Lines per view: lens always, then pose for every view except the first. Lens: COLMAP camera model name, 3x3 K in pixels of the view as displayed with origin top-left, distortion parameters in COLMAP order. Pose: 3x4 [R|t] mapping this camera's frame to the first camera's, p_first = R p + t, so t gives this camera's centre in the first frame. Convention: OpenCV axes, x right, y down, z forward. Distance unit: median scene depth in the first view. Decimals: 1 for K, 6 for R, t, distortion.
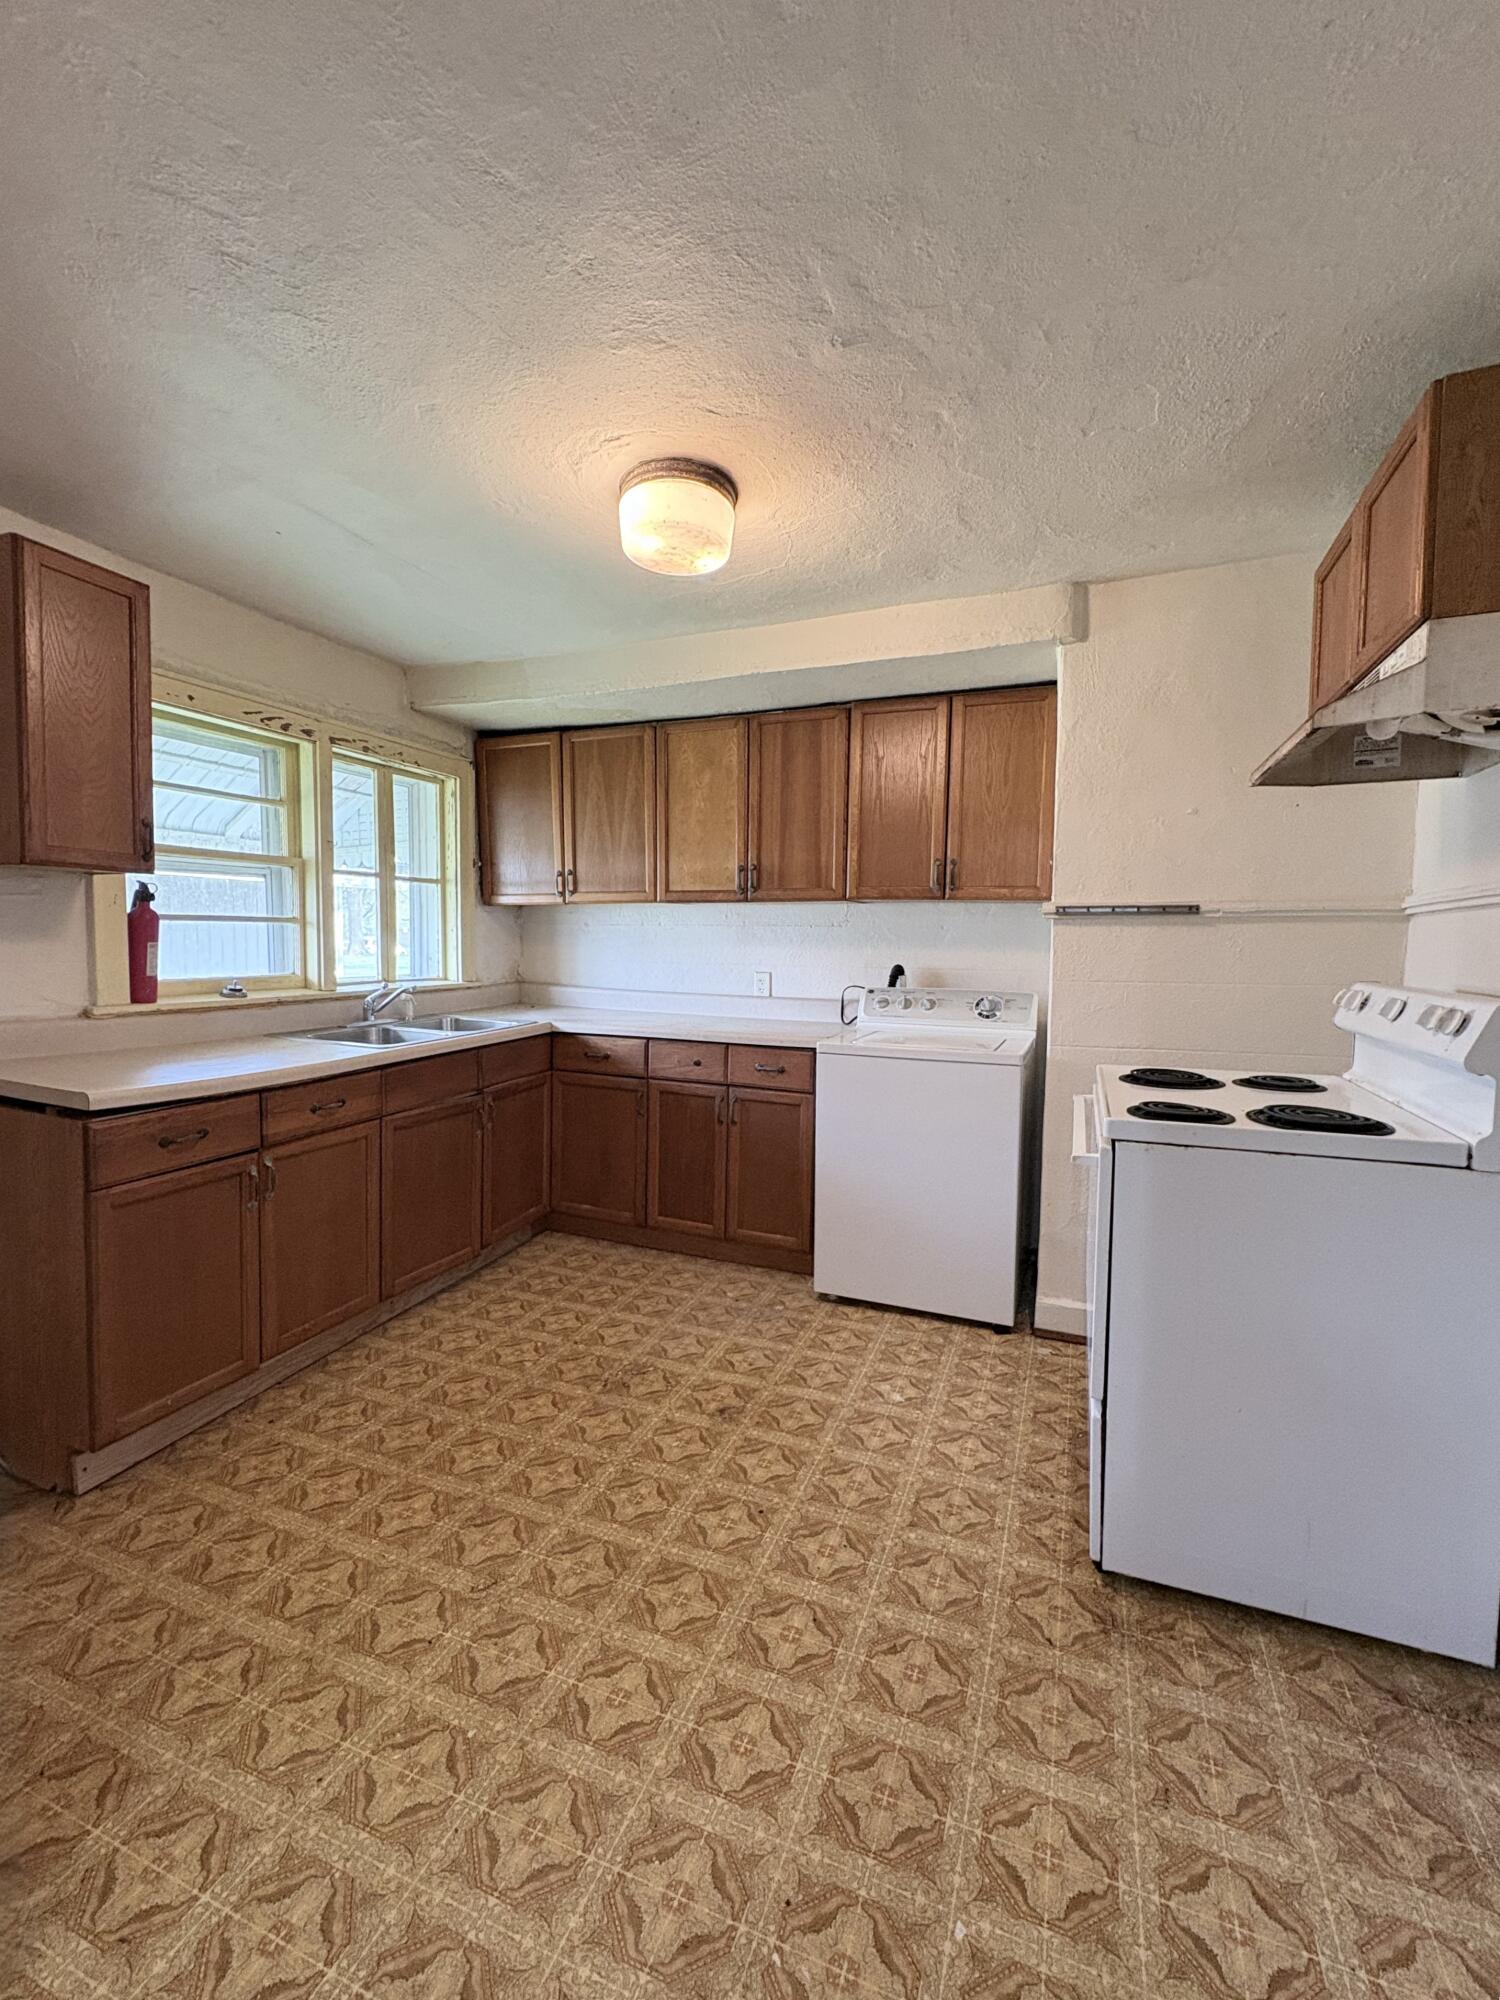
lens RADIAL K [[826.9, 0, 750.0], [0, 826.9, 1000.0], [0, 0, 1]] dist [0.000875, -0.000078]
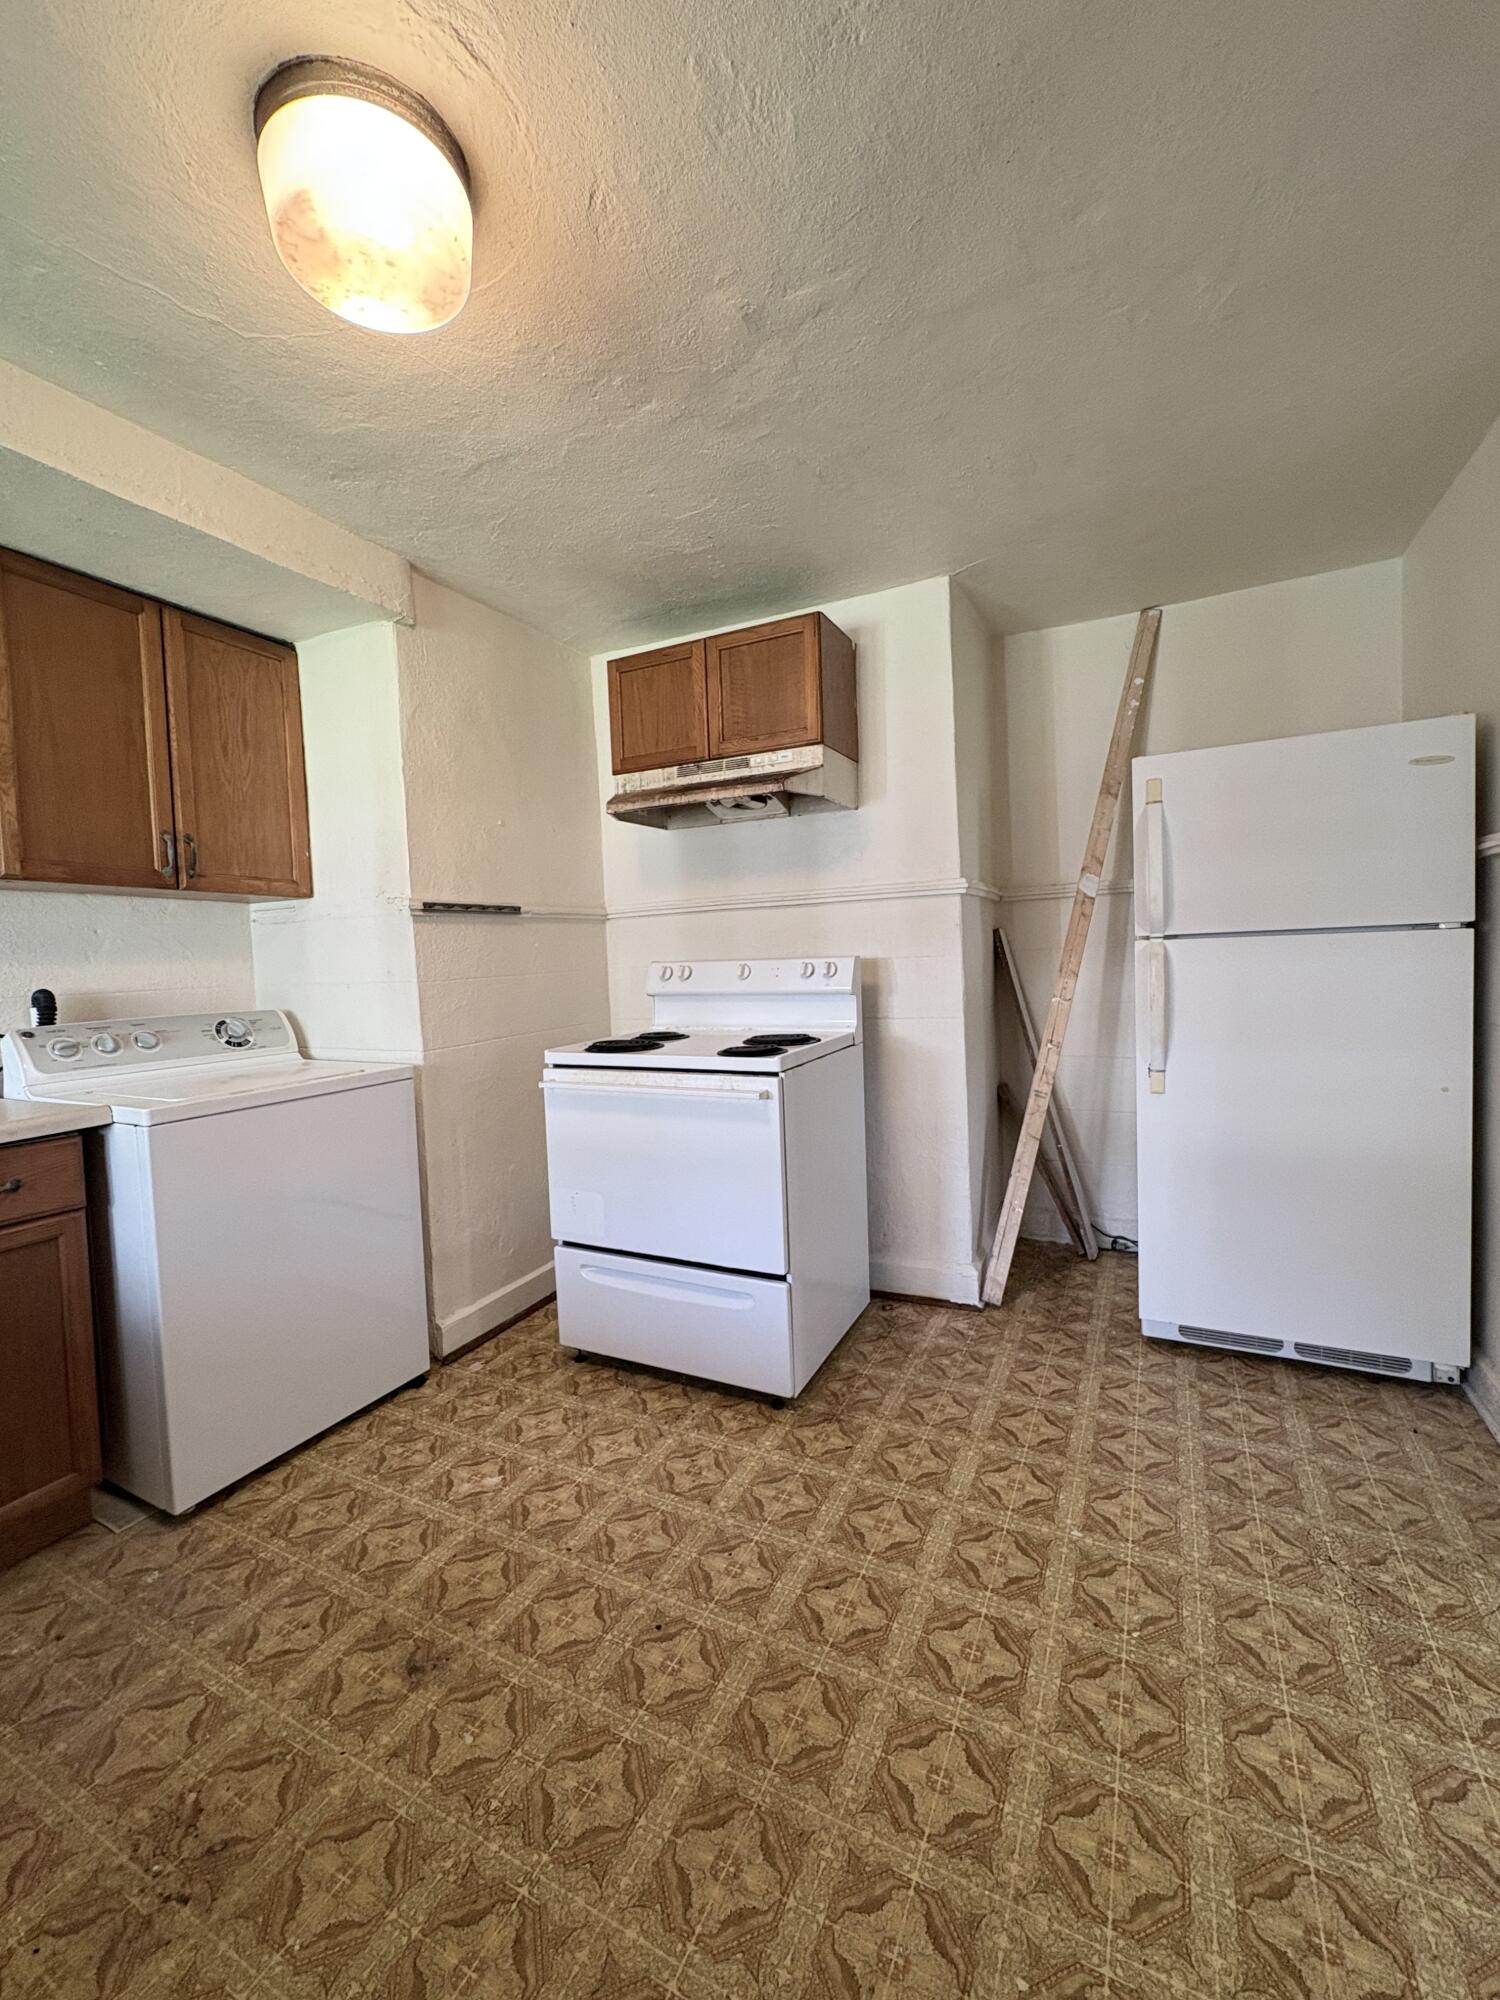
lens RADIAL K [[802.7, 0, 752.2], [0, 802.7, 999.6], [0, 0, 1]] dist [-0.001478, 0.000297]
pose [[0.095423, -0.070238, 0.992956, -0.651914], [0.109532, 0.992191, 0.059658, -0.021636], [-0.989392, 0.103068, 0.102371, 0.704399]]
